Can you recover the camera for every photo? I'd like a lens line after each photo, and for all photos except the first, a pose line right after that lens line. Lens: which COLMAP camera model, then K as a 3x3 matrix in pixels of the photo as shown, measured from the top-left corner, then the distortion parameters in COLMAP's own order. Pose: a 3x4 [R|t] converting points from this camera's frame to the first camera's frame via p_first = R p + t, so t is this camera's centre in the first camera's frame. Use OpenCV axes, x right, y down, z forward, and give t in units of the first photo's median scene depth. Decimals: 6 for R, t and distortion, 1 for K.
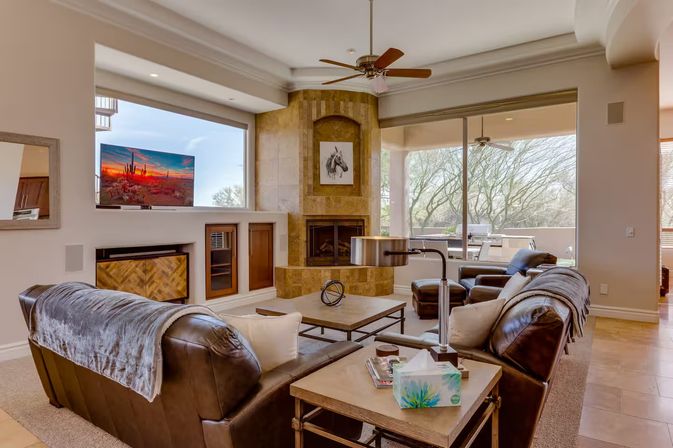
lens RADIAL K [[392.3, 0, 334.4], [0, 392.3, 213.5], [0, 0, 1]] dist [-0.002184, -0.001183]
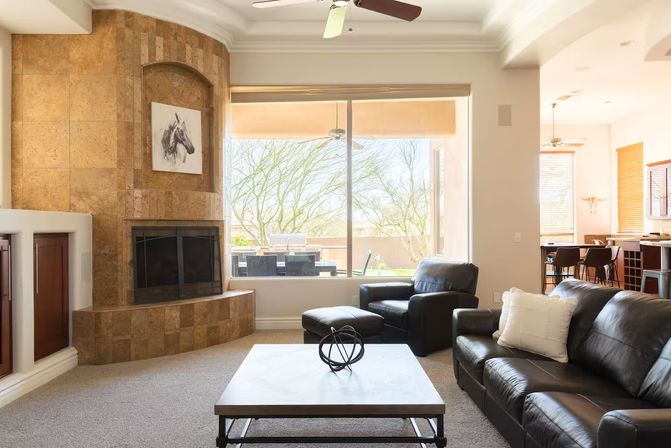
lens RADIAL K [[460.3, 0, 335.5], [0, 460.3, 224.0], [0, 0, 1]] dist [0.002398, -0.004449]
pose [[0.812643, 0.001598, 0.582759, -0.225840], [0.000073, 0.999996, -0.002843, 0.012728], [-0.582761, 0.002352, 0.812640, 0.239036]]
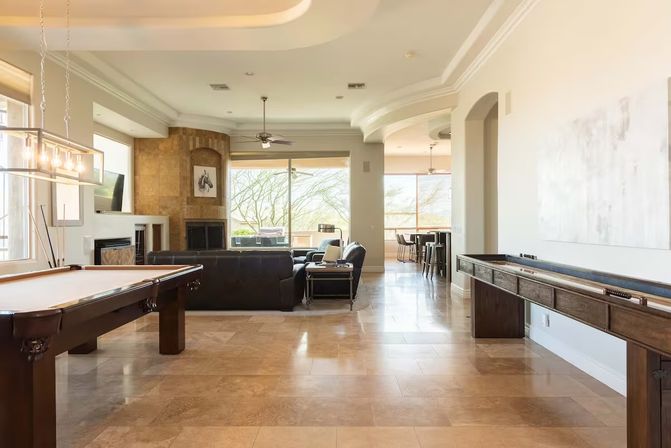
lens RADIAL K [[460.3, 0, 335.5], [0, 460.3, 224.0], [0, 0, 1]] dist [0.002398, -0.004449]
pose [[0.830272, -0.001554, 0.557356, -0.528828], [-0.001488, 0.999986, 0.005005, 0.013280], [-0.557356, -0.004985, 0.830259, -0.627586]]
